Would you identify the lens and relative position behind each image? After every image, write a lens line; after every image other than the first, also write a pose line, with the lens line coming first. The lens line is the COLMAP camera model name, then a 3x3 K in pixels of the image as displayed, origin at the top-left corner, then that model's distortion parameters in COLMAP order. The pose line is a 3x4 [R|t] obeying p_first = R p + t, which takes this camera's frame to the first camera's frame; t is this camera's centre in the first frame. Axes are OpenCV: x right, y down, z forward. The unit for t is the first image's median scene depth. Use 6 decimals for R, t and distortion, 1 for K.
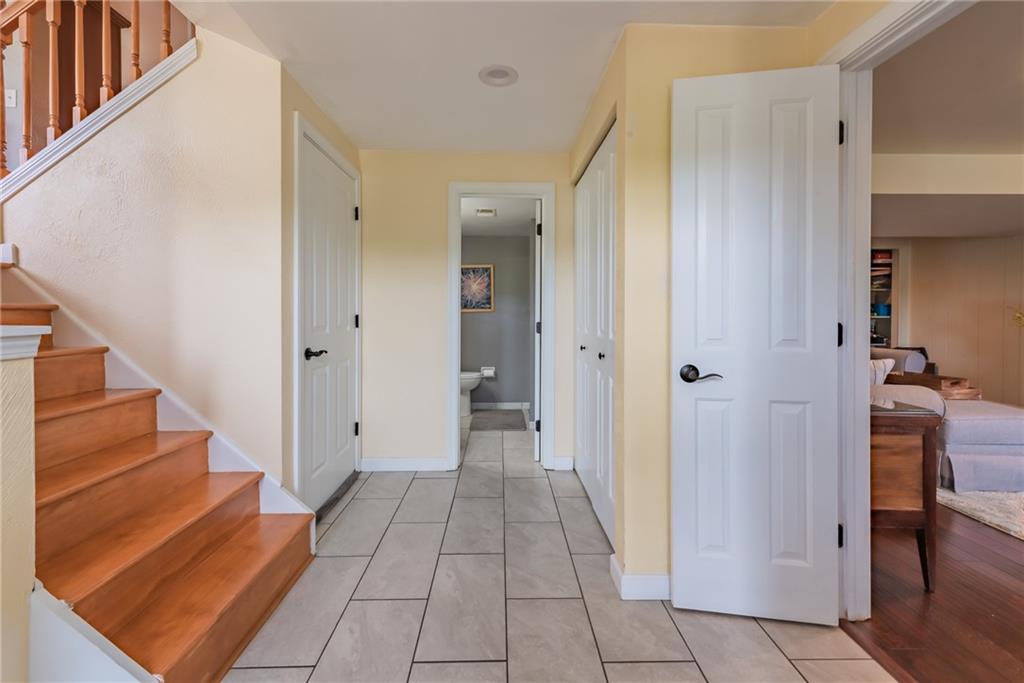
lens RADIAL K [[406.6, 0, 526.0], [0, 406.6, 312.8], [0, 0, 1]] dist [0.016151, -0.003339]
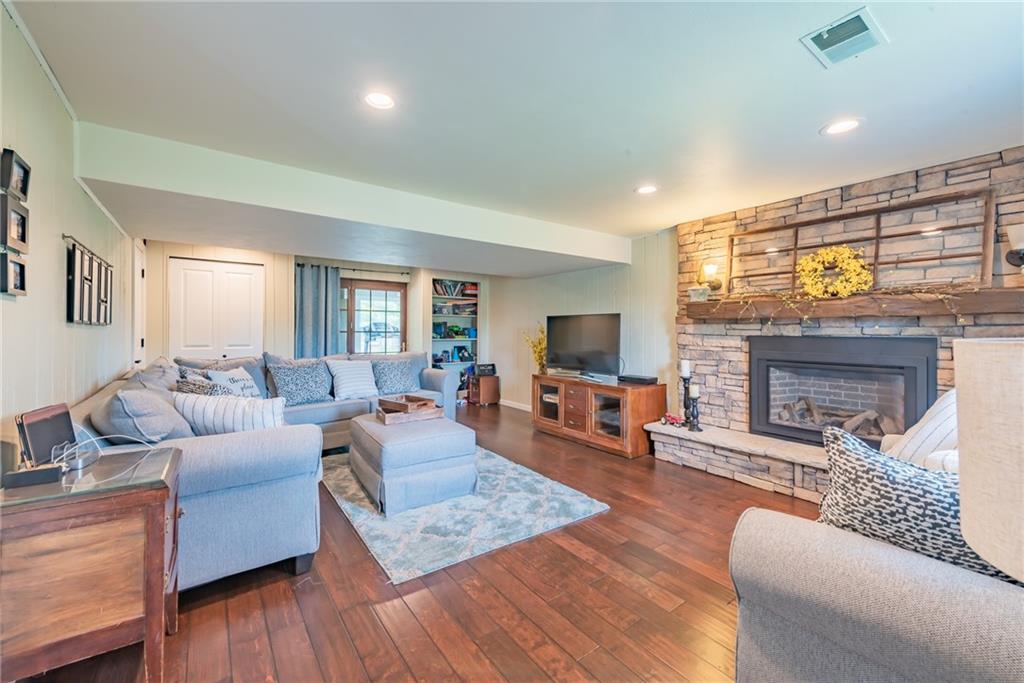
lens RADIAL K [[406.6, 0, 498.1], [0, 406.6, 326.2], [0, 0, 1]] dist [0.016151, -0.003339]
pose [[0.816666, 0.007015, 0.577068, 0.282710], [0.002192, 0.999881, -0.015256, -0.009818], [-0.577106, 0.013723, 0.816554, 0.001586]]
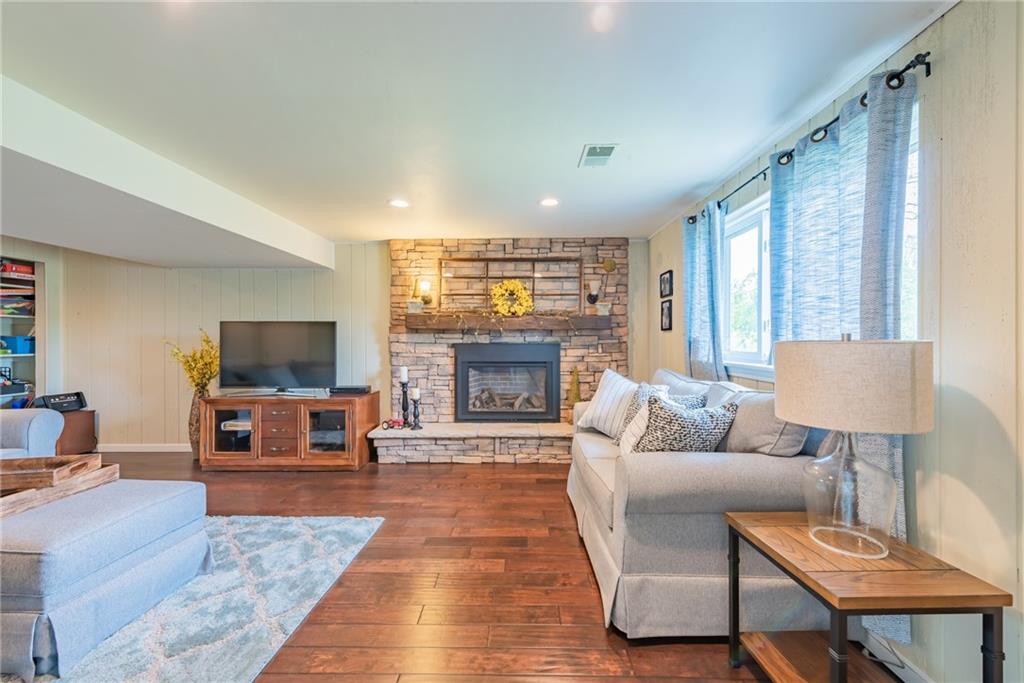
lens RADIAL K [[406.6, 0, 512.6], [0, 406.6, 340.2], [0, 0, 1]] dist [0.016151, -0.003339]
pose [[0.031540, -0.002787, 0.999499, 0.204417], [0.008823, 0.999958, 0.002509, -0.010821], [-0.999464, 0.008740, 0.031563, 0.147584]]
